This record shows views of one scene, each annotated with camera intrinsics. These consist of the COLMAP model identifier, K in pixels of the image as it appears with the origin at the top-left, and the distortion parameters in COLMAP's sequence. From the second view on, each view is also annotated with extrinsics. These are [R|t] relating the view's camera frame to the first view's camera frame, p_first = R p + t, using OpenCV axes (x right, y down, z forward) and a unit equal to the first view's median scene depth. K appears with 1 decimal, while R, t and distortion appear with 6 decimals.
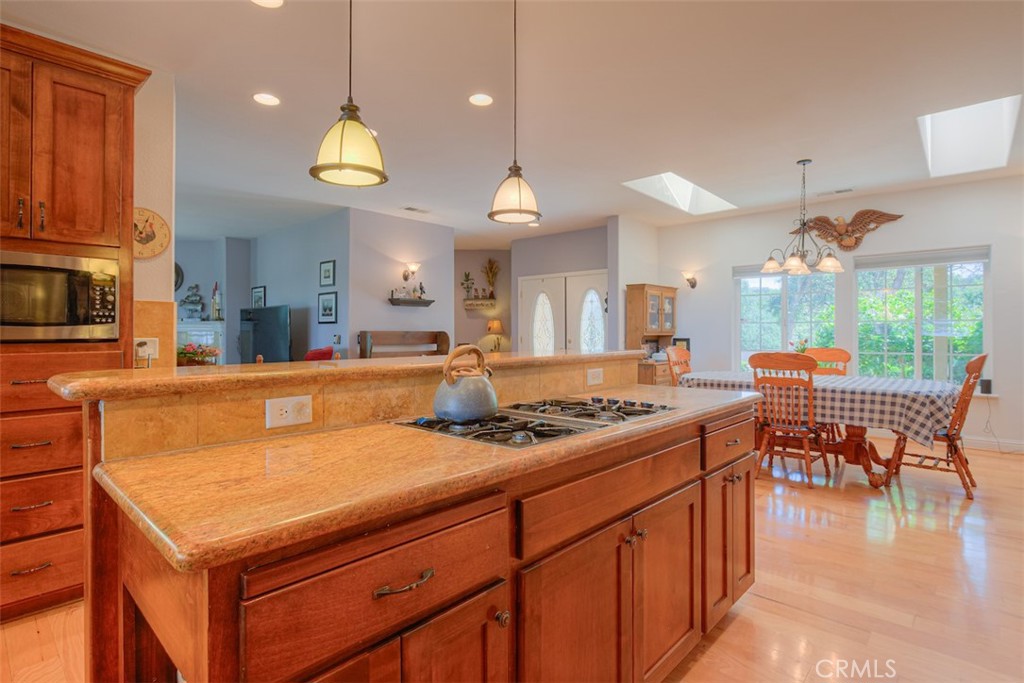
lens RADIAL K [[518.5, 0, 523.3], [0, 518.5, 332.9], [0, 0, 1]] dist [-0.009107, 0.004240]
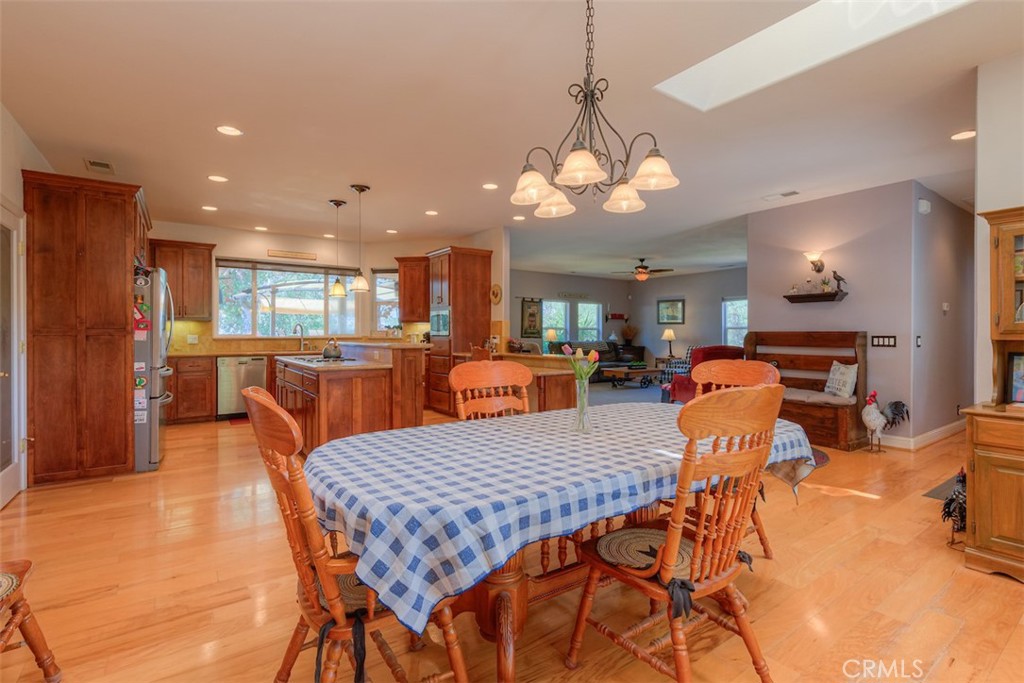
lens RADIAL K [[481.8, 0, 514.3], [0, 481.8, 337.1], [0, 0, 1]] dist [0.004160, -0.002635]
pose [[-0.211835, 0.008162, -0.977271, 0.775577], [0.000330, 0.999966, 0.008280, -0.000964], [0.977305, 0.001431, -0.211830, 0.799039]]
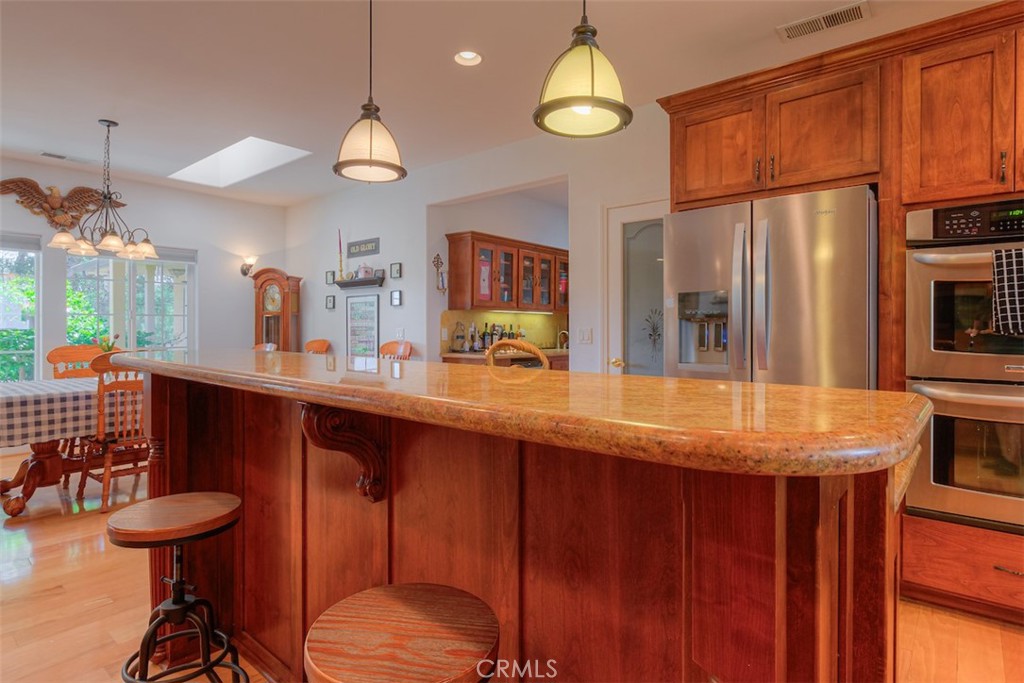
lens RADIAL K [[560.7, 0, 512.8], [0, 560.7, 328.5], [0, 0, 1]] dist [-0.011947, 0.002182]
pose [[-0.016610, 0.000211, 0.999862, -0.293691], [-0.001283, 0.999999, -0.000232, 0.001547], [-0.999861, -0.001287, -0.016610, 0.283529]]
